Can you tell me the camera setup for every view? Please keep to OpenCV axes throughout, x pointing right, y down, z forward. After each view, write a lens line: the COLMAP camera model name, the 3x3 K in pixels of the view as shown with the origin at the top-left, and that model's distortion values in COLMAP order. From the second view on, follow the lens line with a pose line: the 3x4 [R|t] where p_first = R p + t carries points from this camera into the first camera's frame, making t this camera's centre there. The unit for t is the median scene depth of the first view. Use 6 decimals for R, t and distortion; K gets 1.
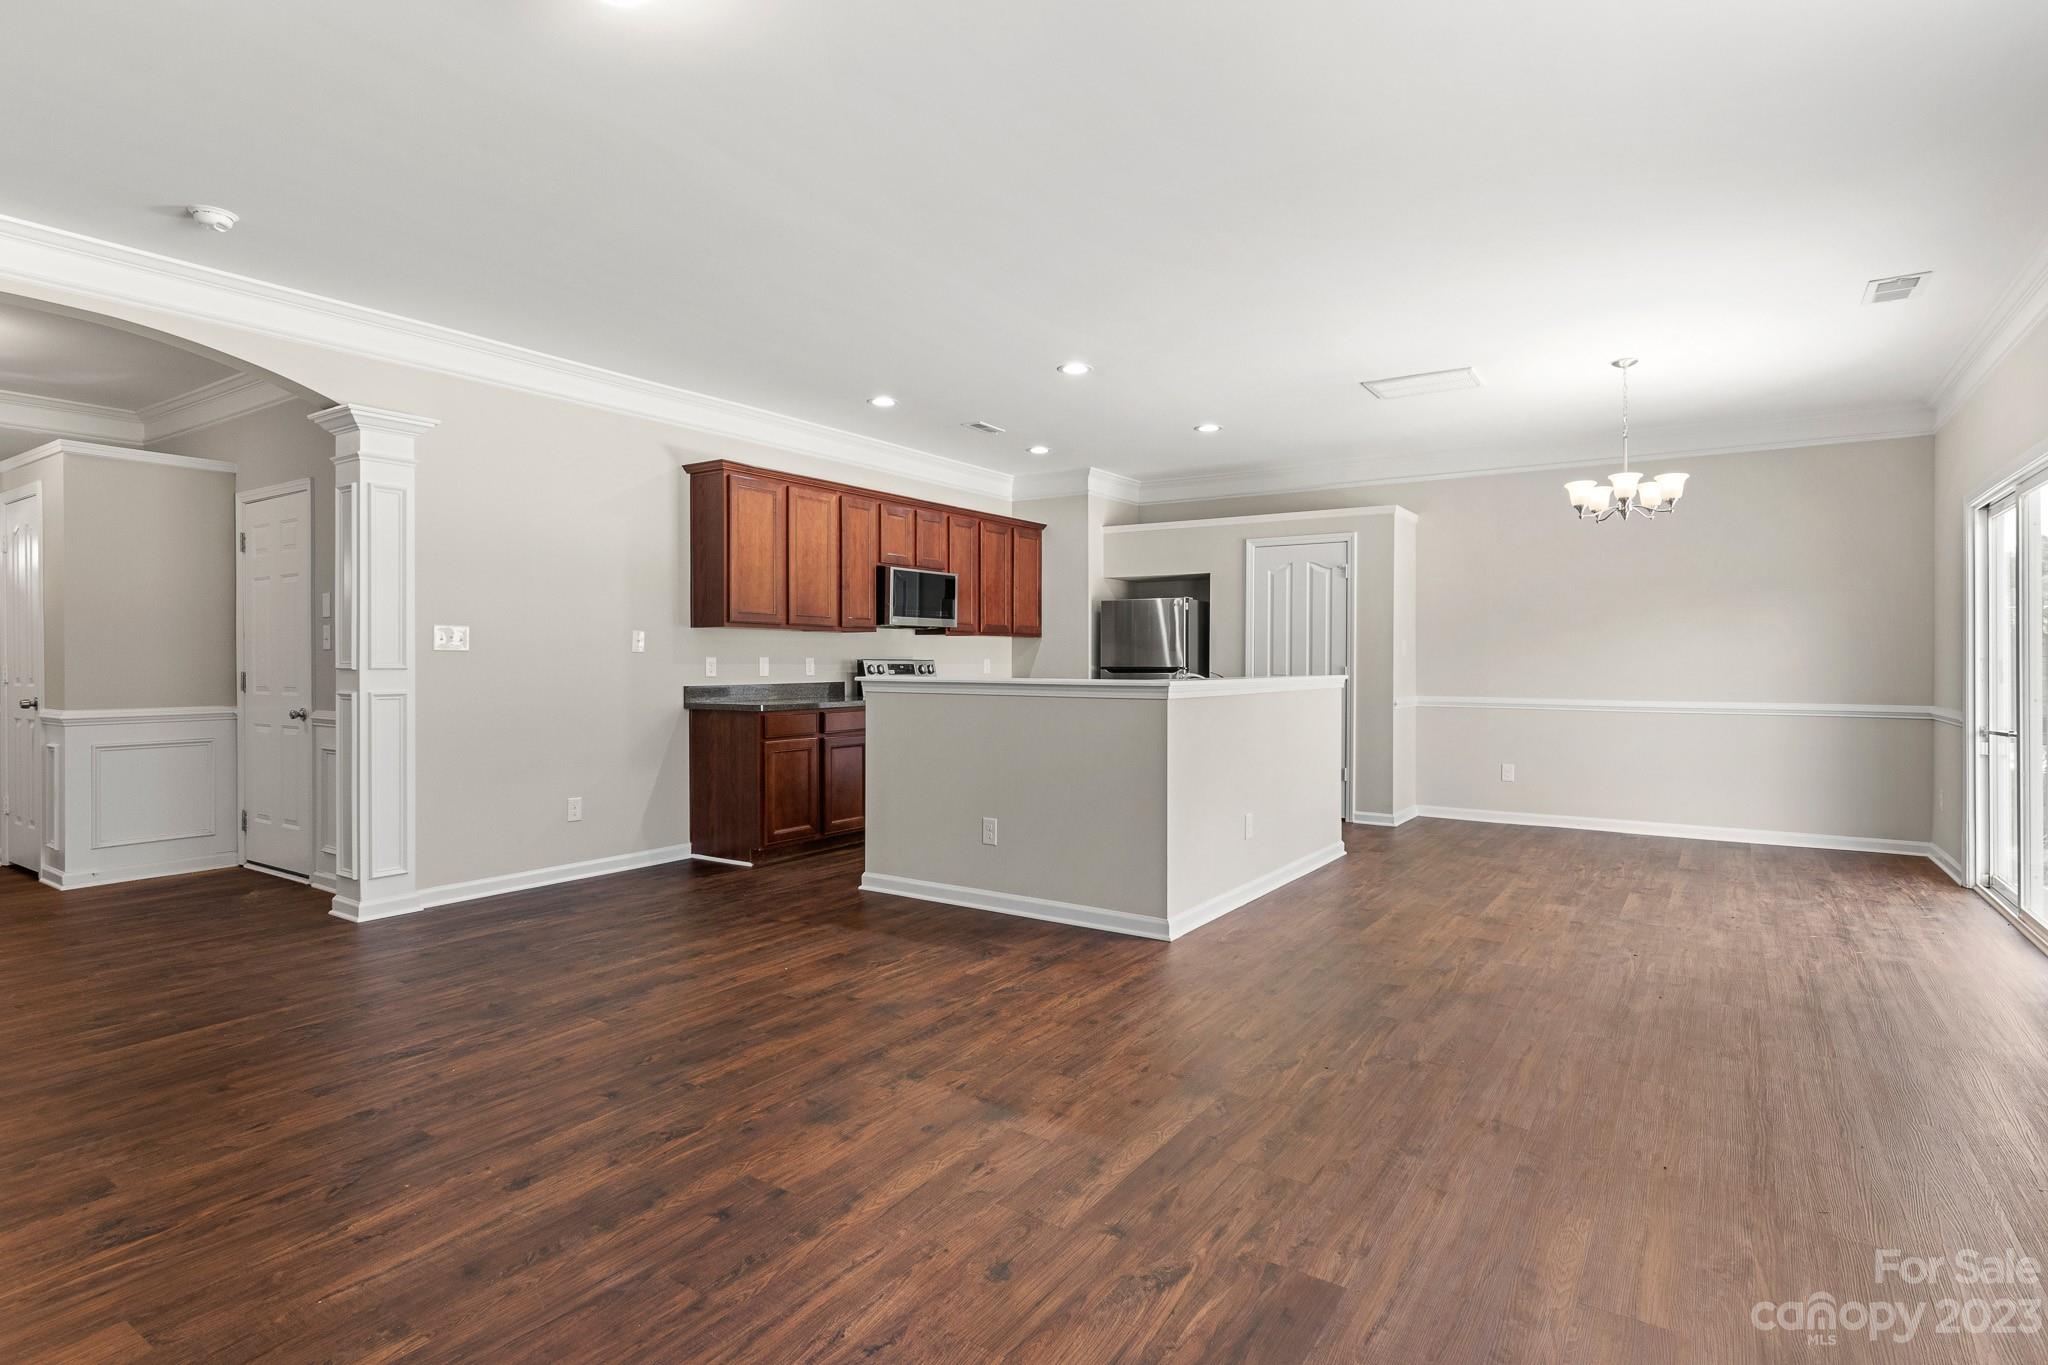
lens RADIAL K [[1040.8, 0, 1029.1], [0, 1040.8, 666.0], [0, 0, 1]] dist [-0.002613, 0.001596]
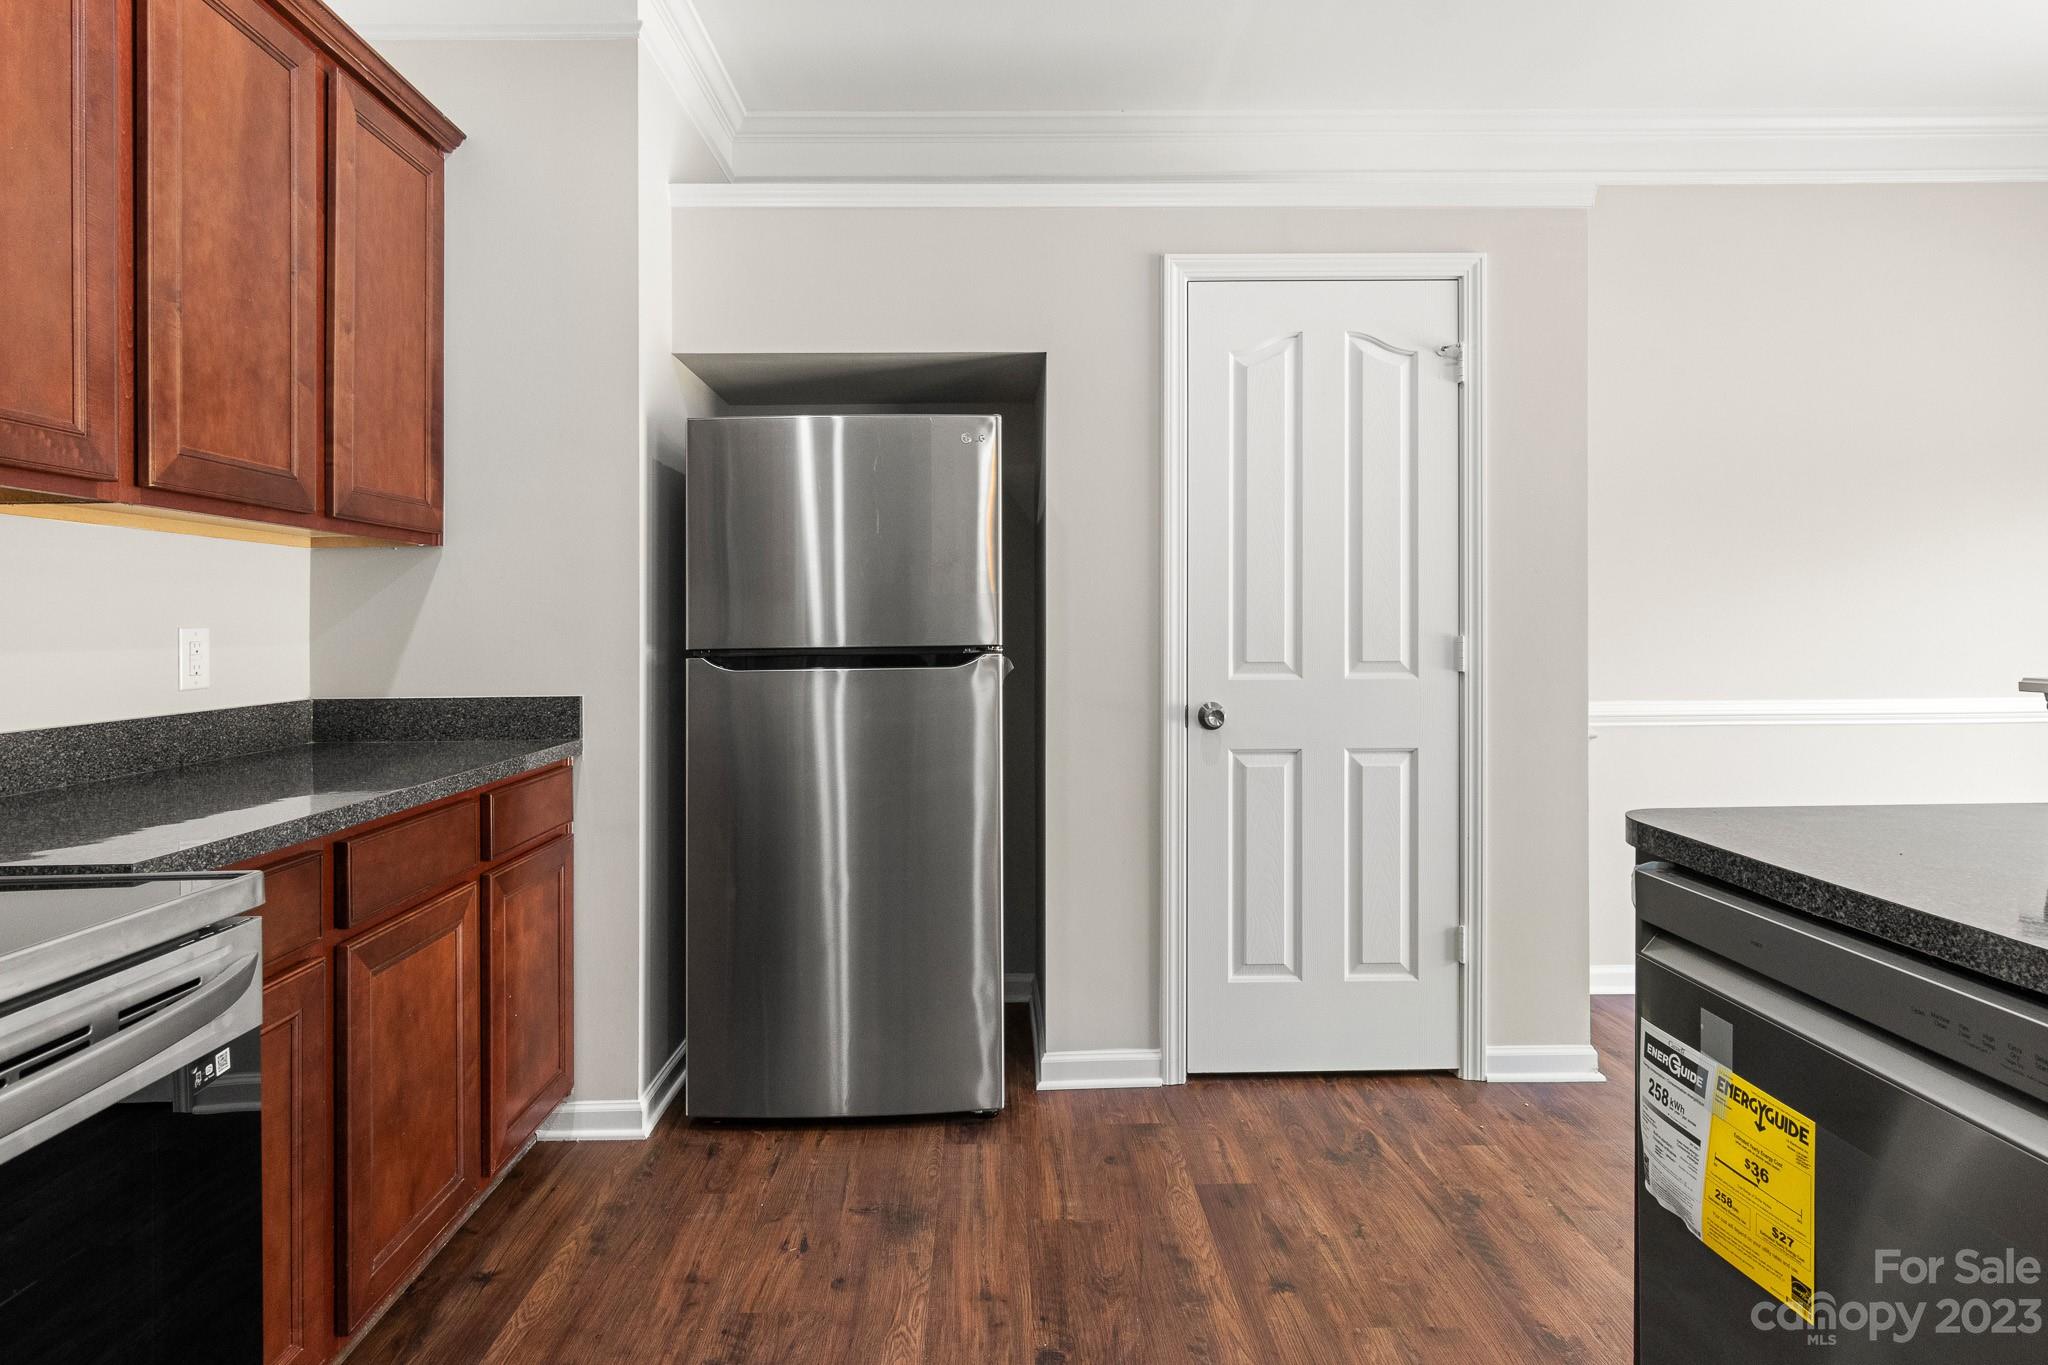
lens RADIAL K [[1103.5, 0, 996.6], [0, 1103.5, 623.6], [0, 0, 1]] dist [-0.003538, 0.024065]
pose [[0.831350, -0.008789, 0.555680, -0.045050], [0.014830, 0.999870, -0.006372, -0.004871], [-0.555551, 0.013538, 0.831372, 1.106980]]
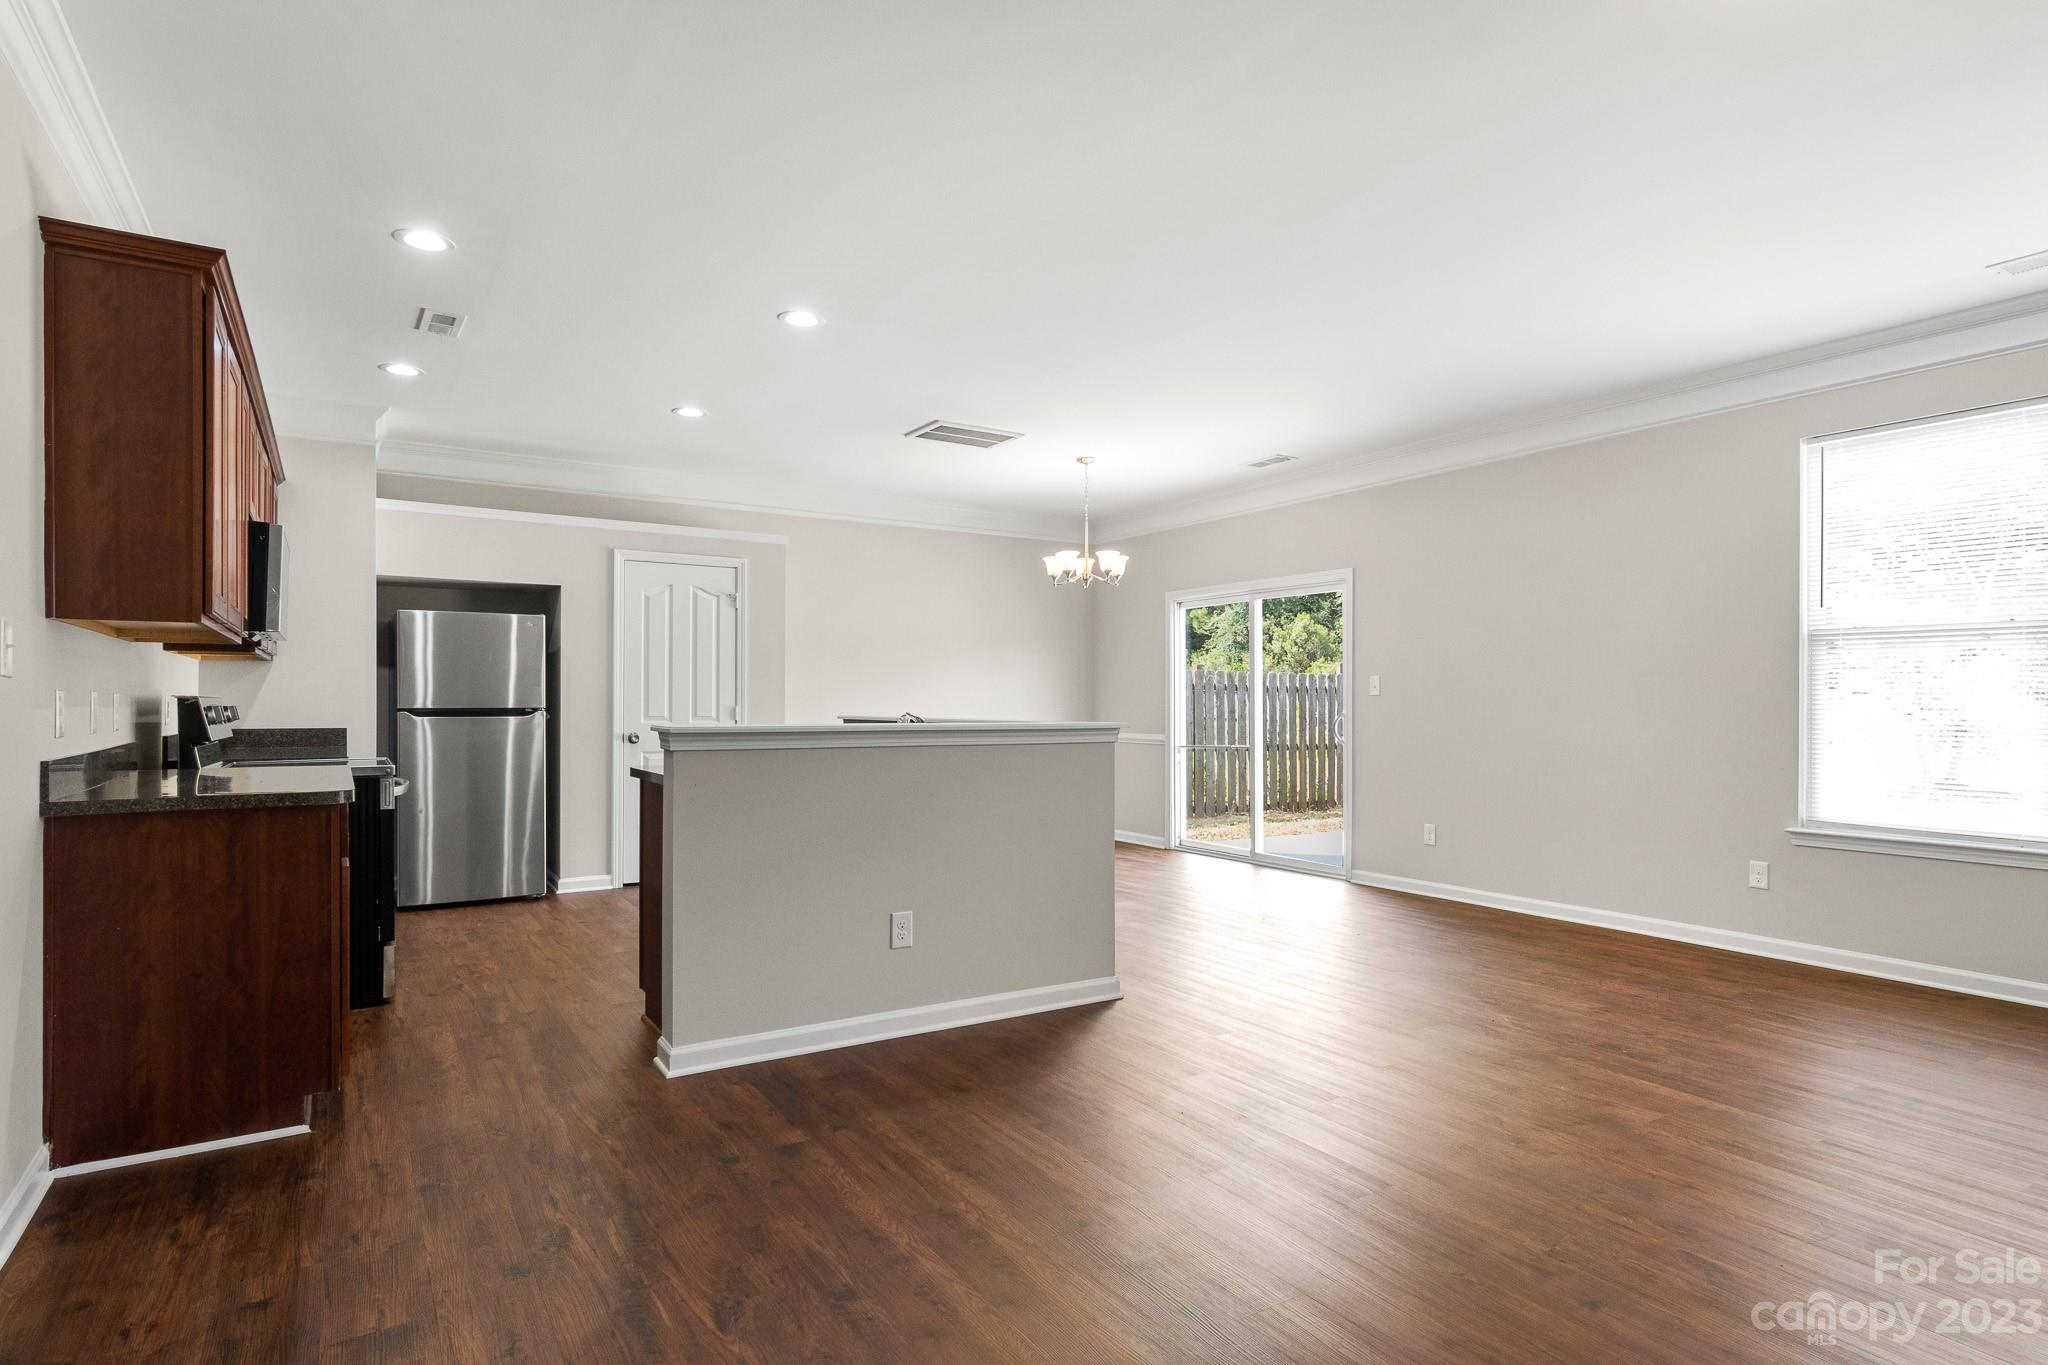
lens RADIAL K [[1082.9, 0, 1032.4], [0, 1082.9, 710.7], [0, 0, 1]] dist [-0.004149, -0.000424]
pose [[0.405297, -0.007880, 0.914151, -0.642035], [0.001856, 0.999968, 0.007797, -0.003249], [-0.914183, -0.001463, 0.405299, 0.543929]]
